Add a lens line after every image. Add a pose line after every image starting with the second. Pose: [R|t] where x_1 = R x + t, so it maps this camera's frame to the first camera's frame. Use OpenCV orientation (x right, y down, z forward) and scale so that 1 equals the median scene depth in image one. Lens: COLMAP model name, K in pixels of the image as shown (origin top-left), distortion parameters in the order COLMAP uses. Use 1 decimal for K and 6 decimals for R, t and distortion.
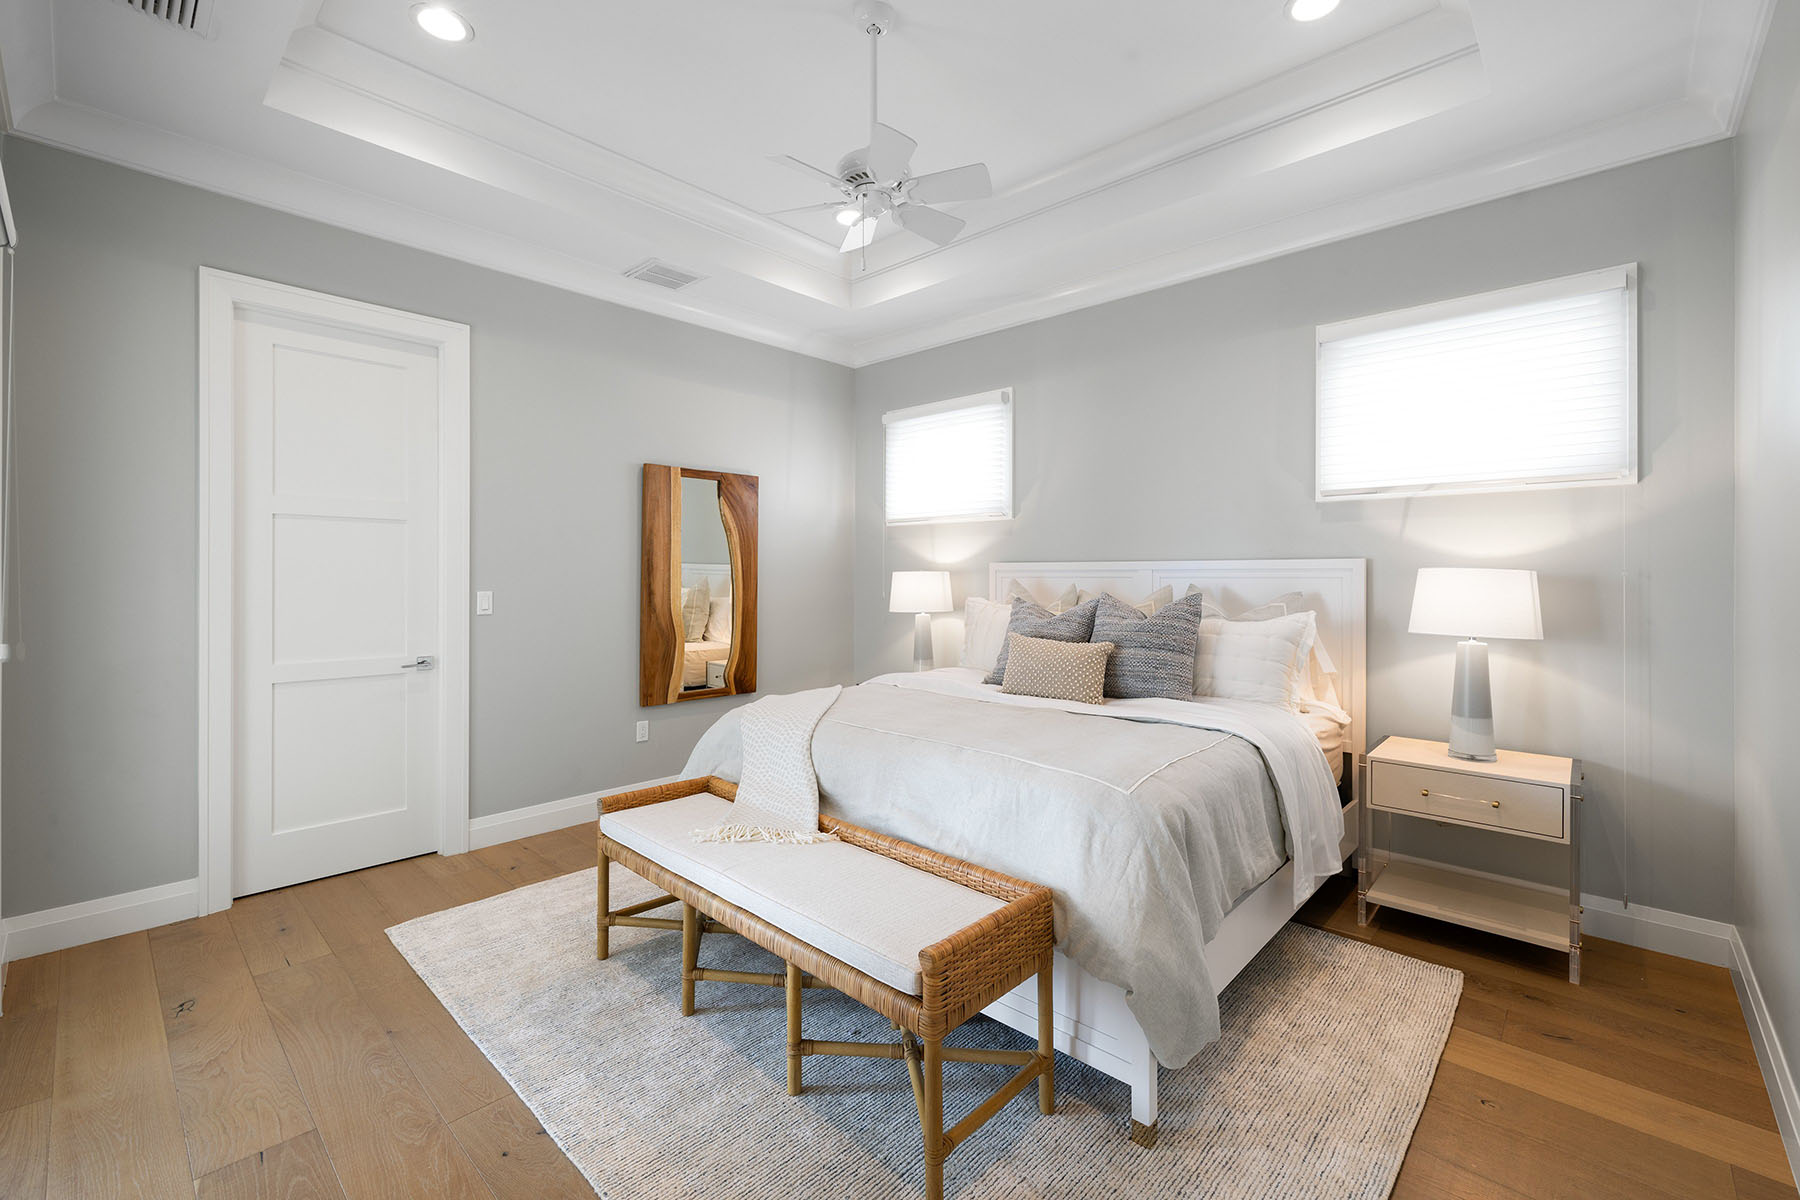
lens RADIAL K [[762.0, 0, 899.8], [0, 762.0, 579.7], [0, 0, 1]] dist [0.000798, 0.000092]
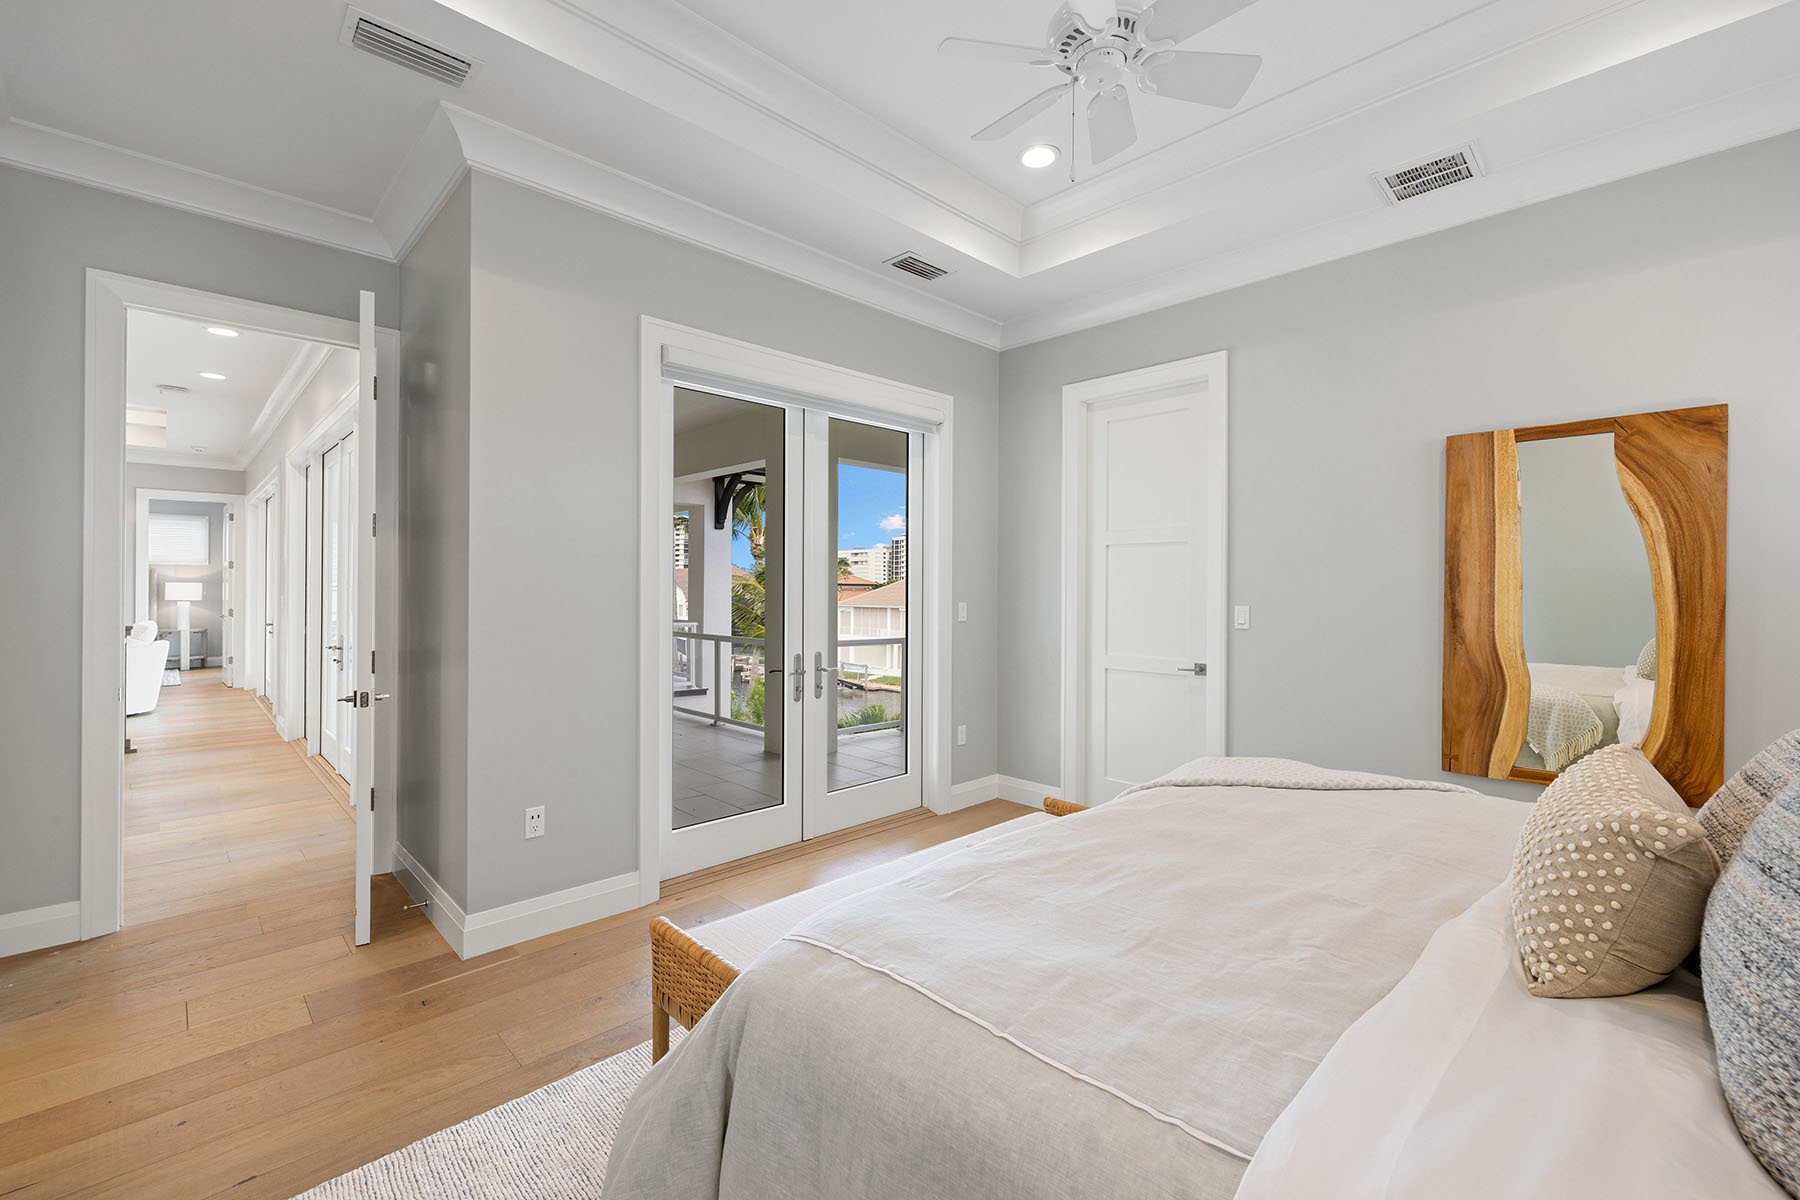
lens RADIAL K [[762.0, 0, 899.8], [0, 762.0, 579.7], [0, 0, 1]] dist [0.000798, 0.000092]
pose [[-0.050727, -0.001089, -0.998712, 0.414279], [0.002722, 0.999996, -0.001229, -0.016598], [0.998709, -0.002781, -0.050724, 0.506961]]
